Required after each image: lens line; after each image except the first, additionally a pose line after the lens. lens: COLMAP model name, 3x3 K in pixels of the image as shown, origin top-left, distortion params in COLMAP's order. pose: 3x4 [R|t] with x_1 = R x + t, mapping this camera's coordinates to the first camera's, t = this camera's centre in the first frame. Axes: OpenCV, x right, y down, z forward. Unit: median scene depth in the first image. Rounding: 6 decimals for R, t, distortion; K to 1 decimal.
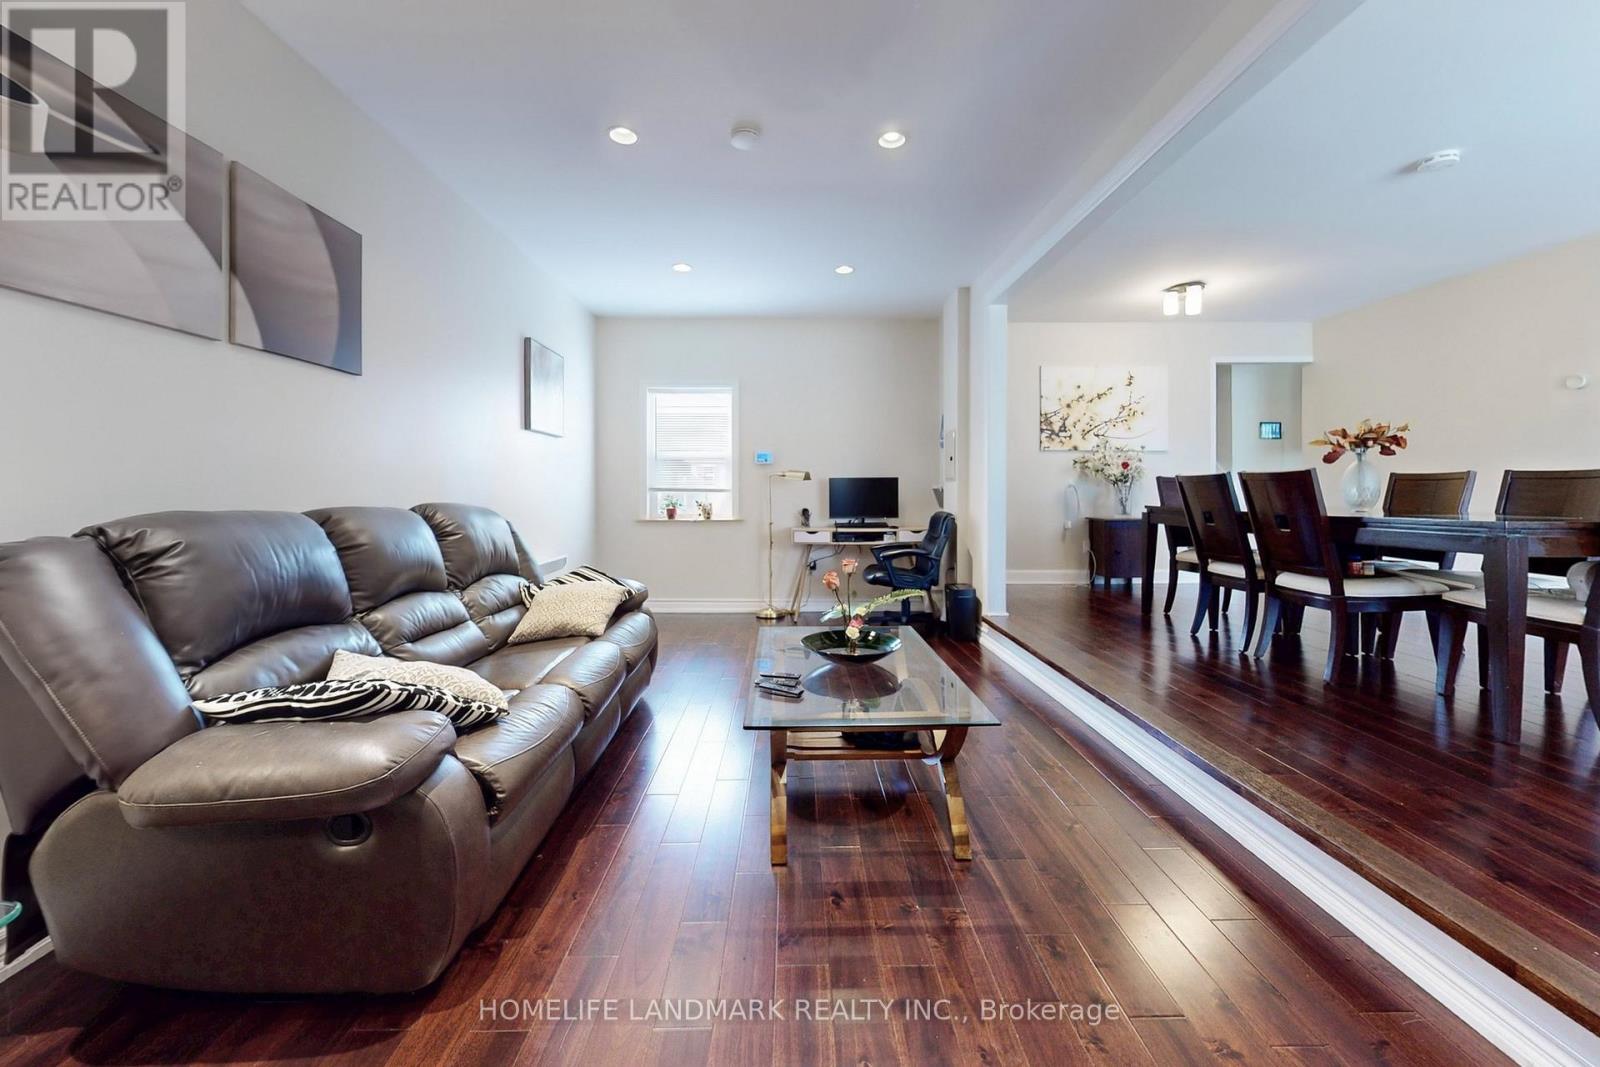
lens RADIAL K [[619.3, 0, 798.3], [0, 619.3, 487.0], [0, 0, 1]] dist [0.002045, 0.000319]
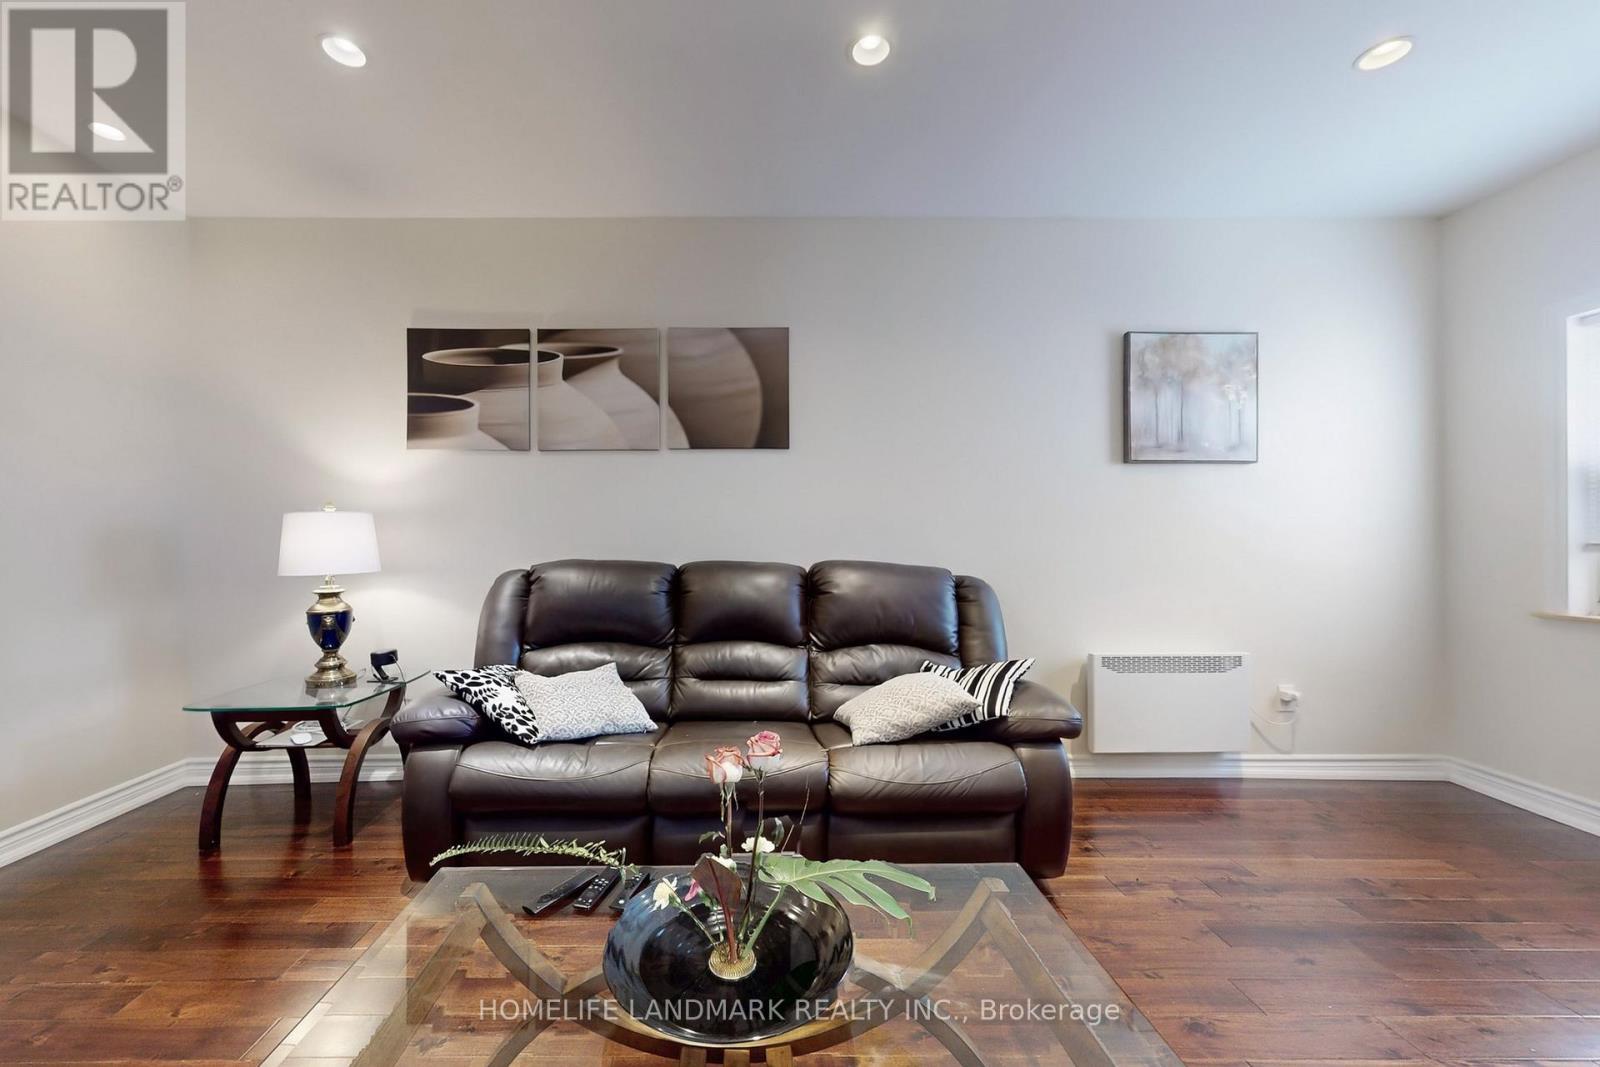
lens RADIAL K [[606.4, 0, 795.6], [0, 606.4, 535.1], [0, 0, 1]] dist [-0.000146, 0.000264]
pose [[-0.003799, -0.004263, -0.999984, 0.361823], [0.003917, 0.999983, -0.004278, -0.009155], [0.999985, -0.003933, -0.003783, 0.844082]]
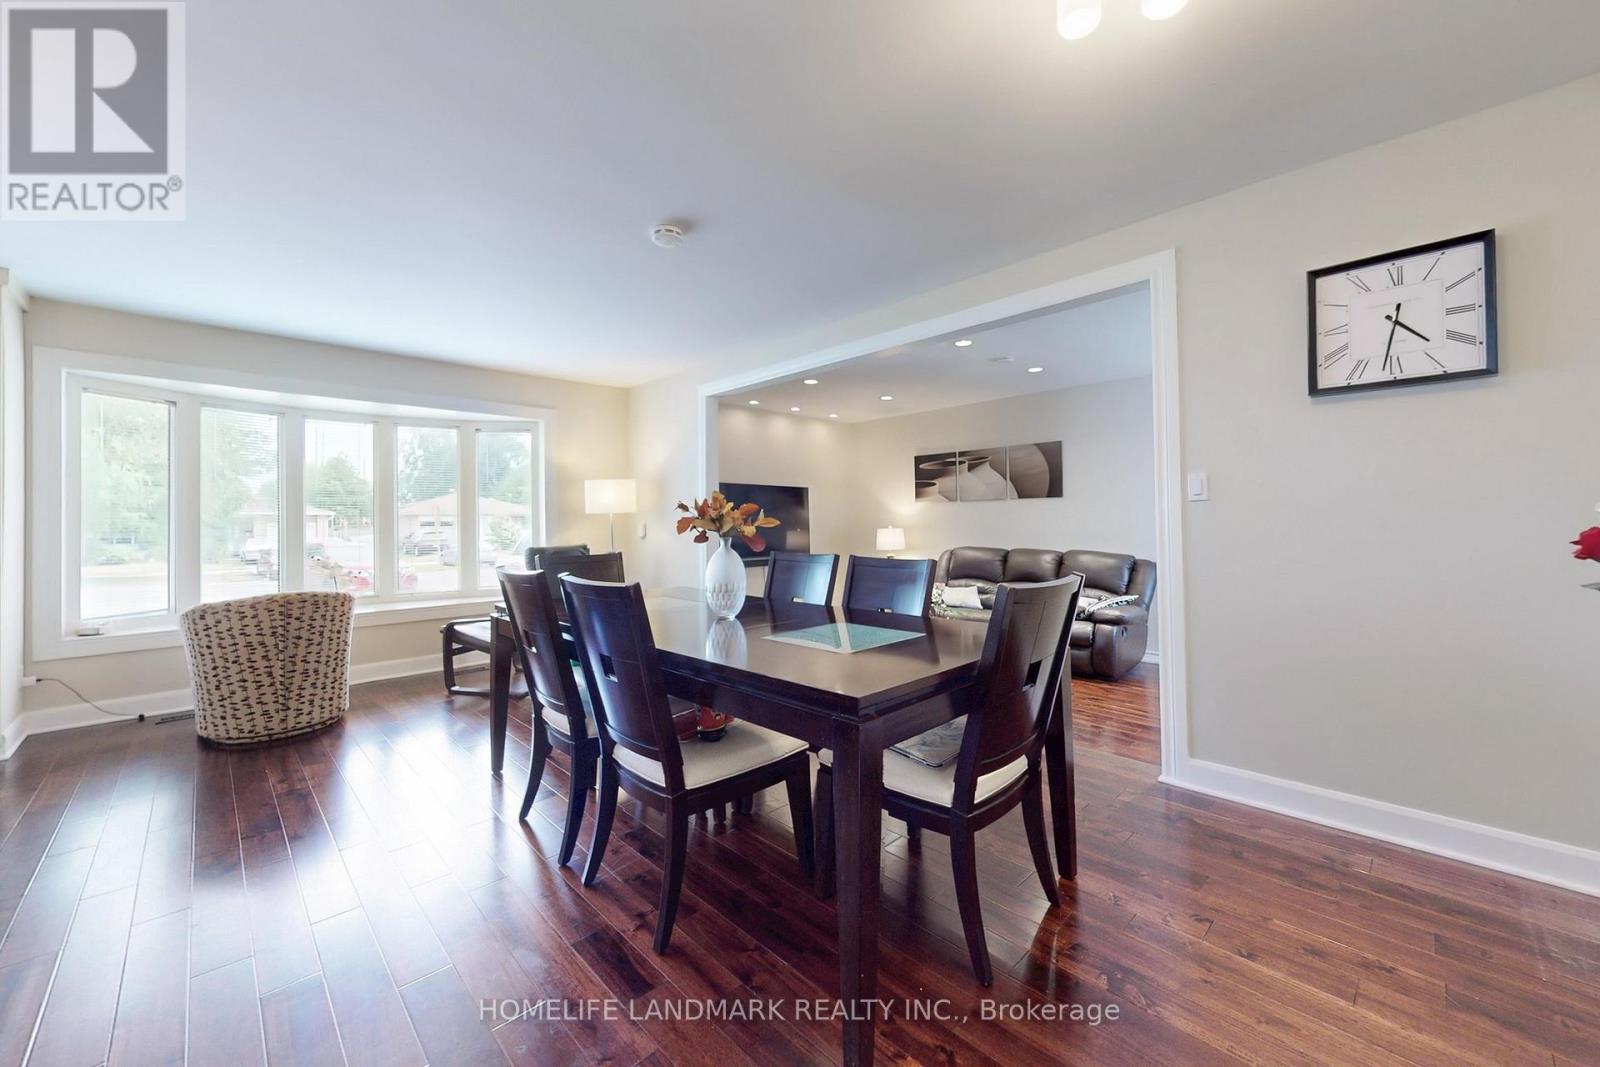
lens RADIAL K [[599.8, 0, 804.7], [0, 599.8, 529.0], [0, 0, 1]] dist [0.000886, 0.000275]
pose [[-0.725787, 0.020155, -0.687624, 1.420220], [0.013771, 0.999796, 0.014770, -0.083795], [0.687781, 0.001250, -0.725917, 1.694465]]
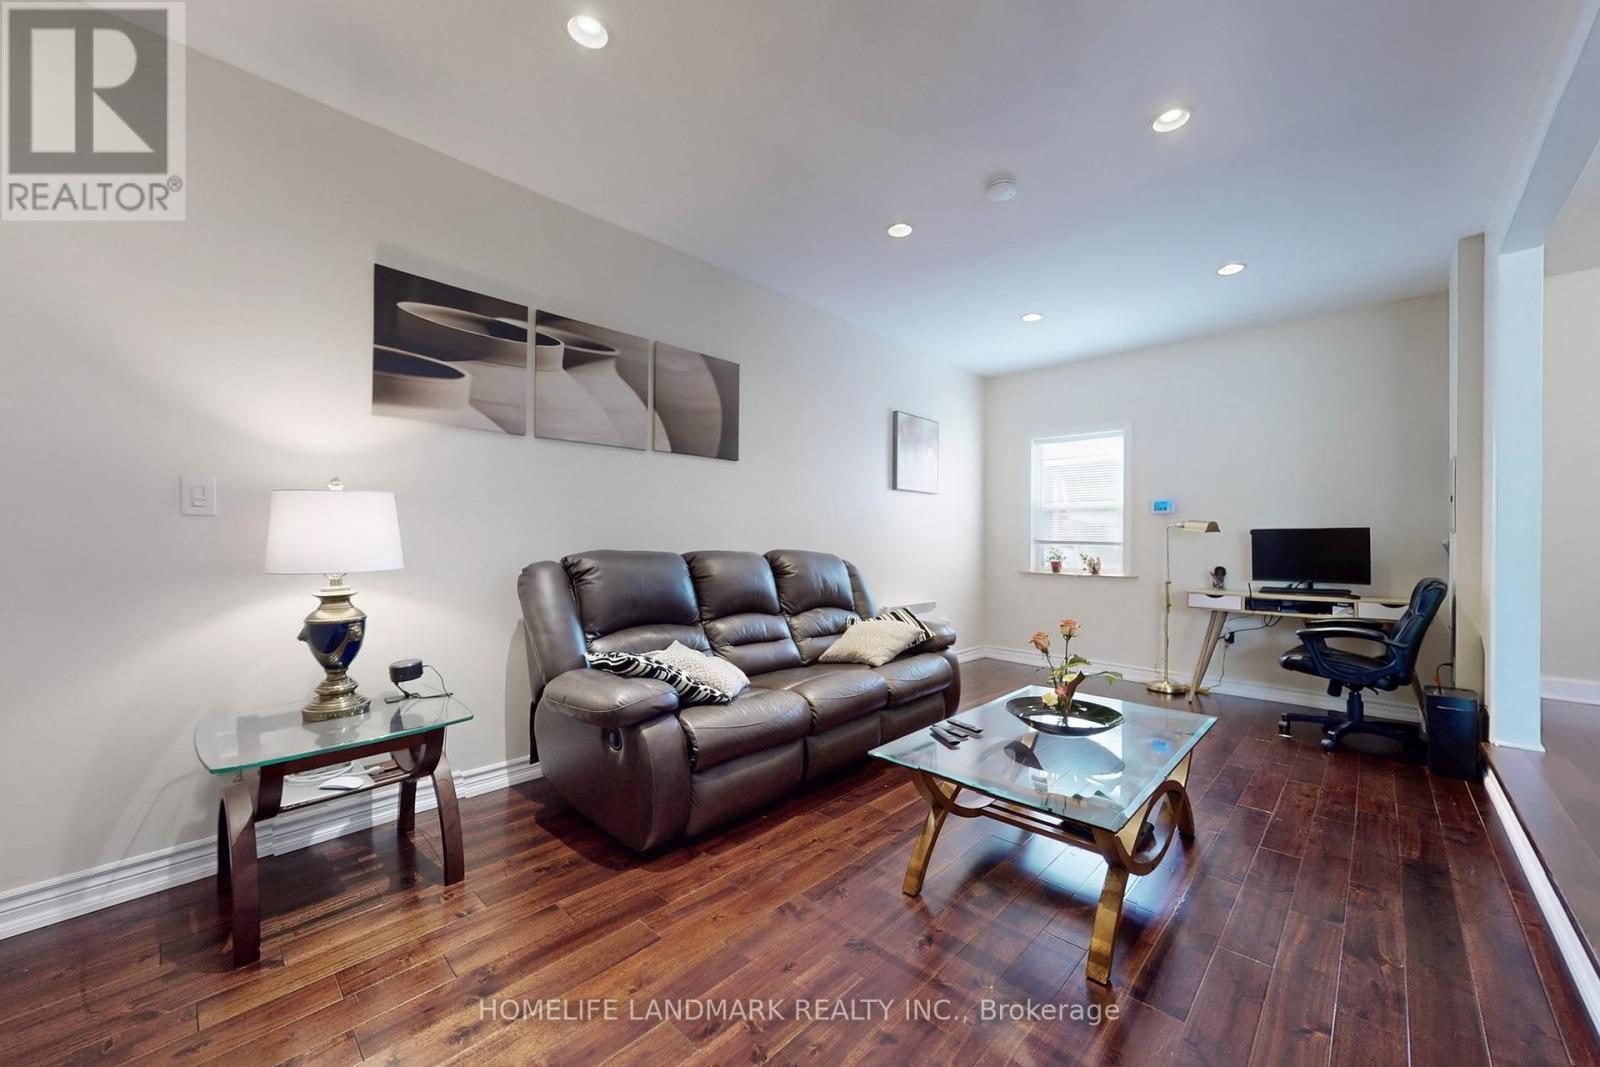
lens RADIAL K [[606.4, 0, 795.6], [0, 606.4, 535.1], [0, 0, 1]] dist [-0.000146, 0.000264]
pose [[0.712285, 0.001531, -0.701888, 0.322774], [-0.006330, 0.999971, -0.004242, -0.000311], [0.701861, 0.007464, 0.712274, 0.069486]]
